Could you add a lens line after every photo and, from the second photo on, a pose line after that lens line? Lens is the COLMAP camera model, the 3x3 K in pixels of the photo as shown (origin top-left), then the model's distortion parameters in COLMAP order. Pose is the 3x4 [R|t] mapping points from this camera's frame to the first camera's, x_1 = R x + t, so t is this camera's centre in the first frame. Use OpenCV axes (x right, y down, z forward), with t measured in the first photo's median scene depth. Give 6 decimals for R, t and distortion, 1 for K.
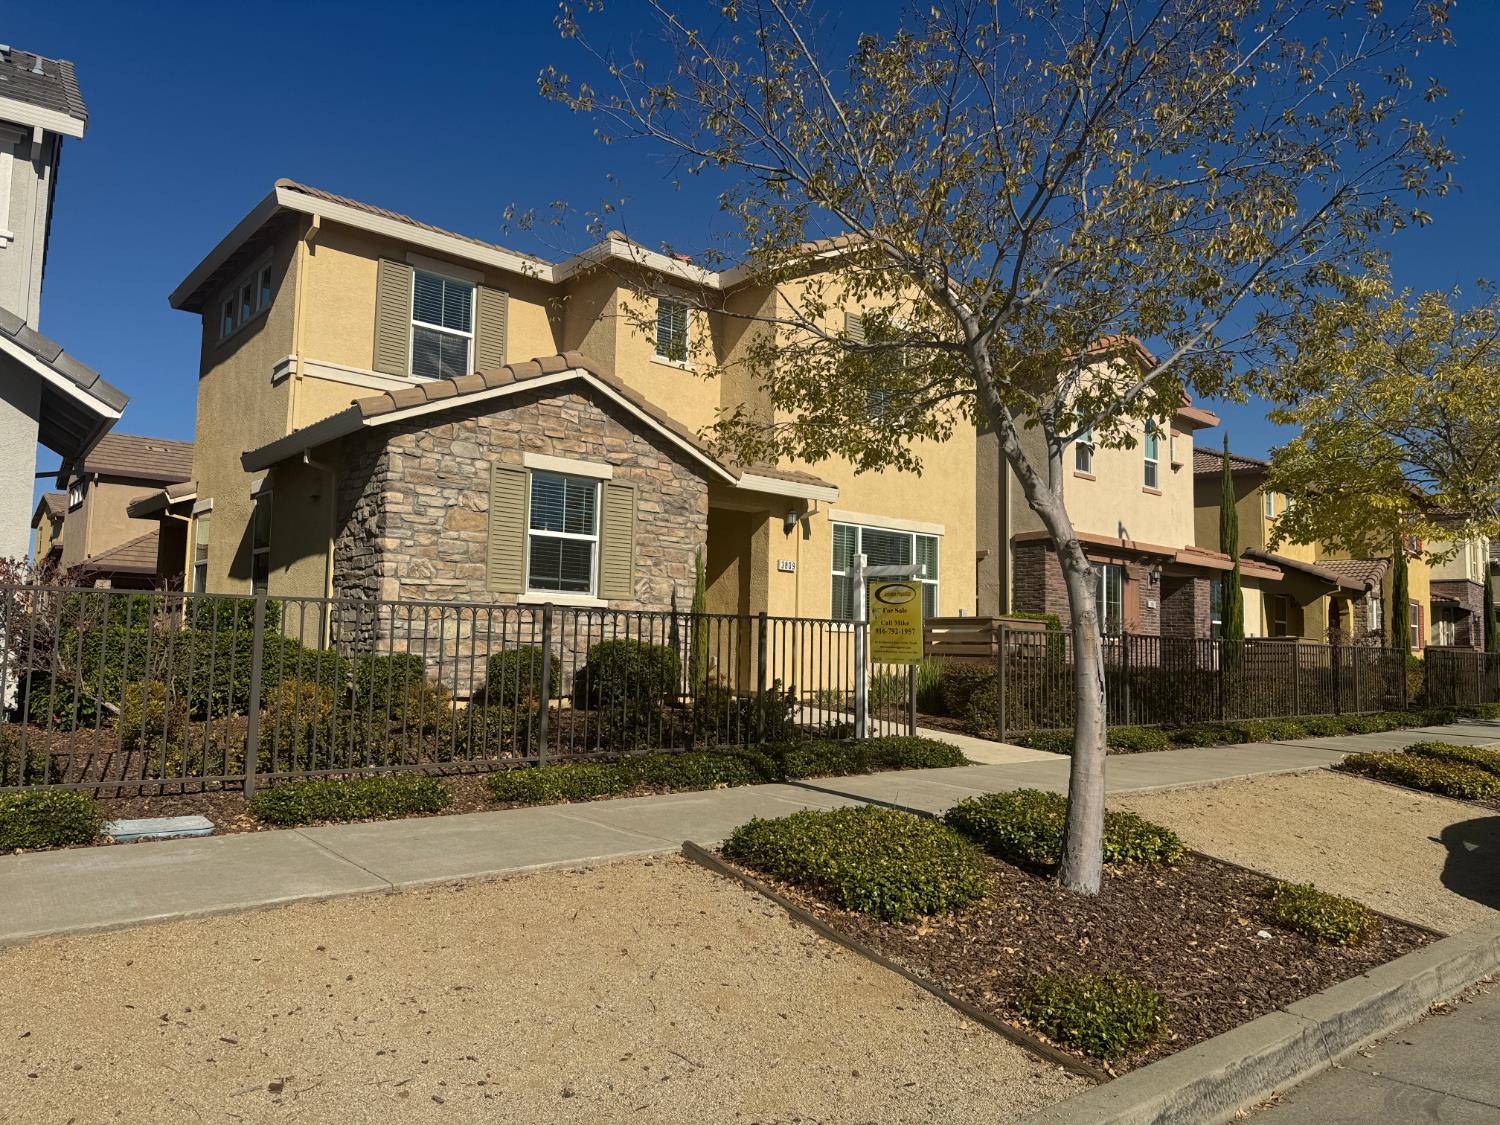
lens RADIAL K [[1053.9, 0, 748.3], [0, 1053.9, 563.1], [0, 0, 1]] dist [-0.003729, -0.003046]
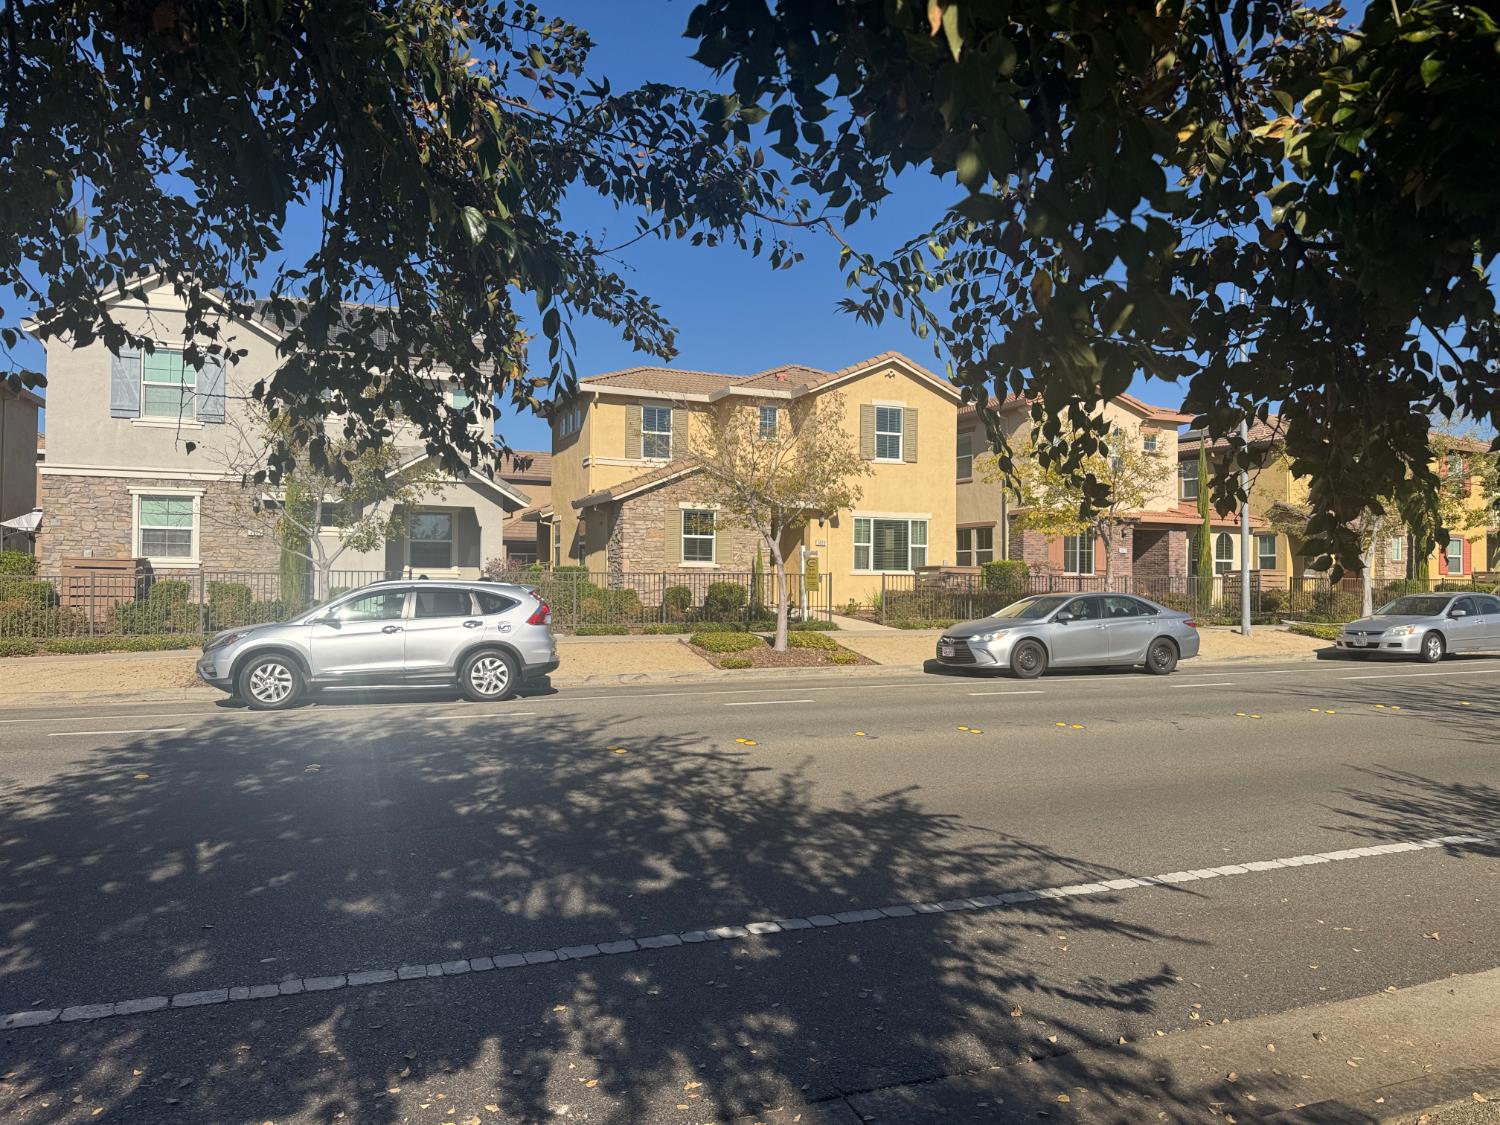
lens RADIAL K [[1053.9, 0, 750.7], [0, 1053.9, 566.1], [0, 0, 1]] dist [-0.003729, -0.003046]
pose [[0.954396, -0.027768, -0.297251, 0.538930], [0.044353, 0.997804, 0.049196, -0.061898], [0.295232, -0.060136, 0.953531, -1.020866]]
